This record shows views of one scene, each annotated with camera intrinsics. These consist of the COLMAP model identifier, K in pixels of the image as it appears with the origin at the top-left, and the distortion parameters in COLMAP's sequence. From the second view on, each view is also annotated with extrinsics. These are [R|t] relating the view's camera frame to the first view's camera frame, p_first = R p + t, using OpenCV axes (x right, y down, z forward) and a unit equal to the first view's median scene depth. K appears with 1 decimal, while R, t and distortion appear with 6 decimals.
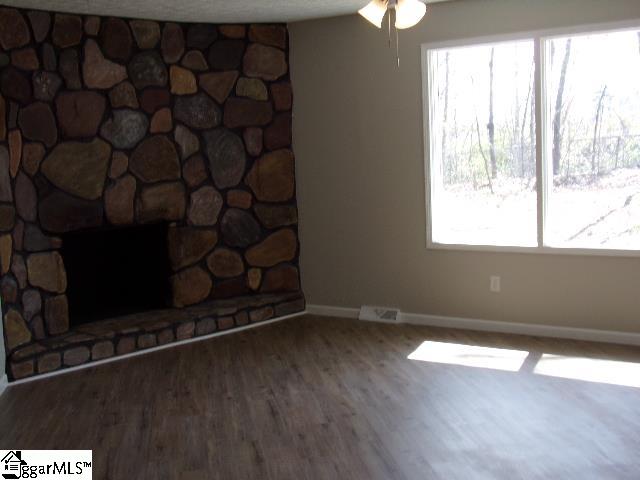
lens RADIAL K [[982.6, 0, 320.0], [0, 982.6, 240.0], [0, 0, 1]] dist [0.034893, -0.052651]
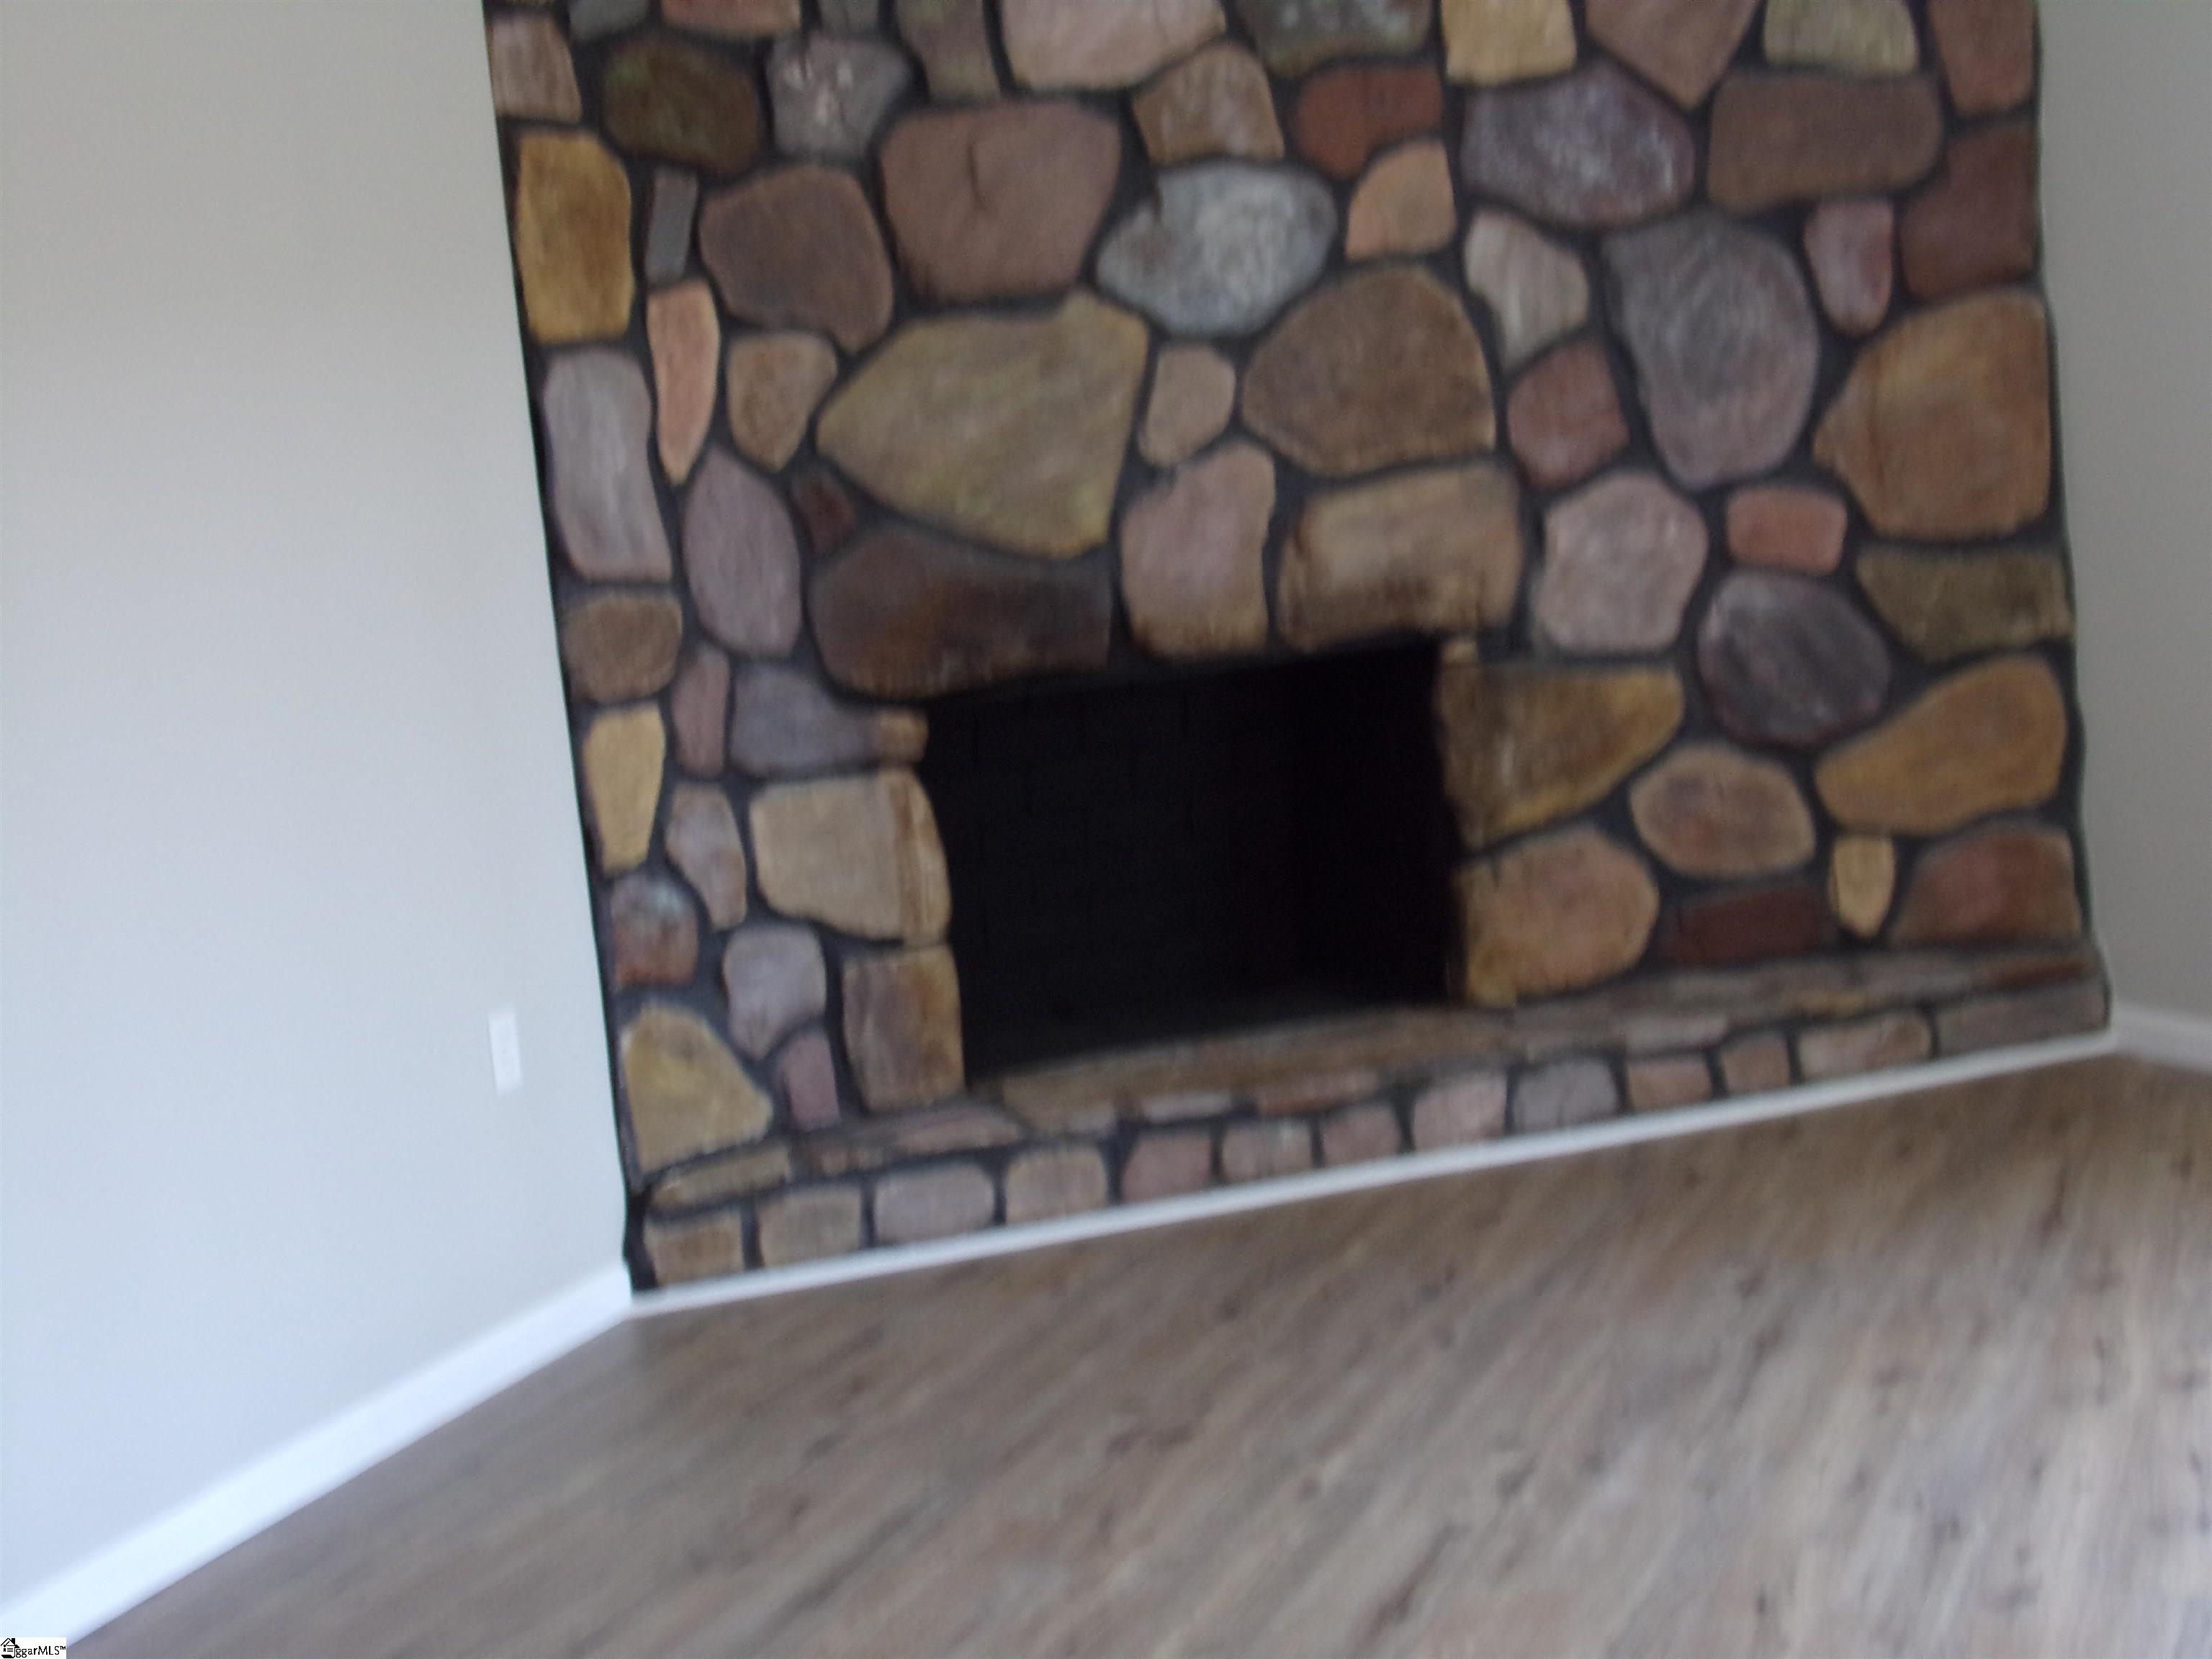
lens RADIAL K [[3396.3, 0, 1106.0], [0, 3396.3, 829.5], [0, 0, 1]] dist [0.034893, -0.052651]
pose [[0.865909, 0.020985, -0.499762, 0.187529], [0.008662, 0.998341, 0.056930, -0.020168], [0.500127, -0.053625, 0.864290, 0.270685]]
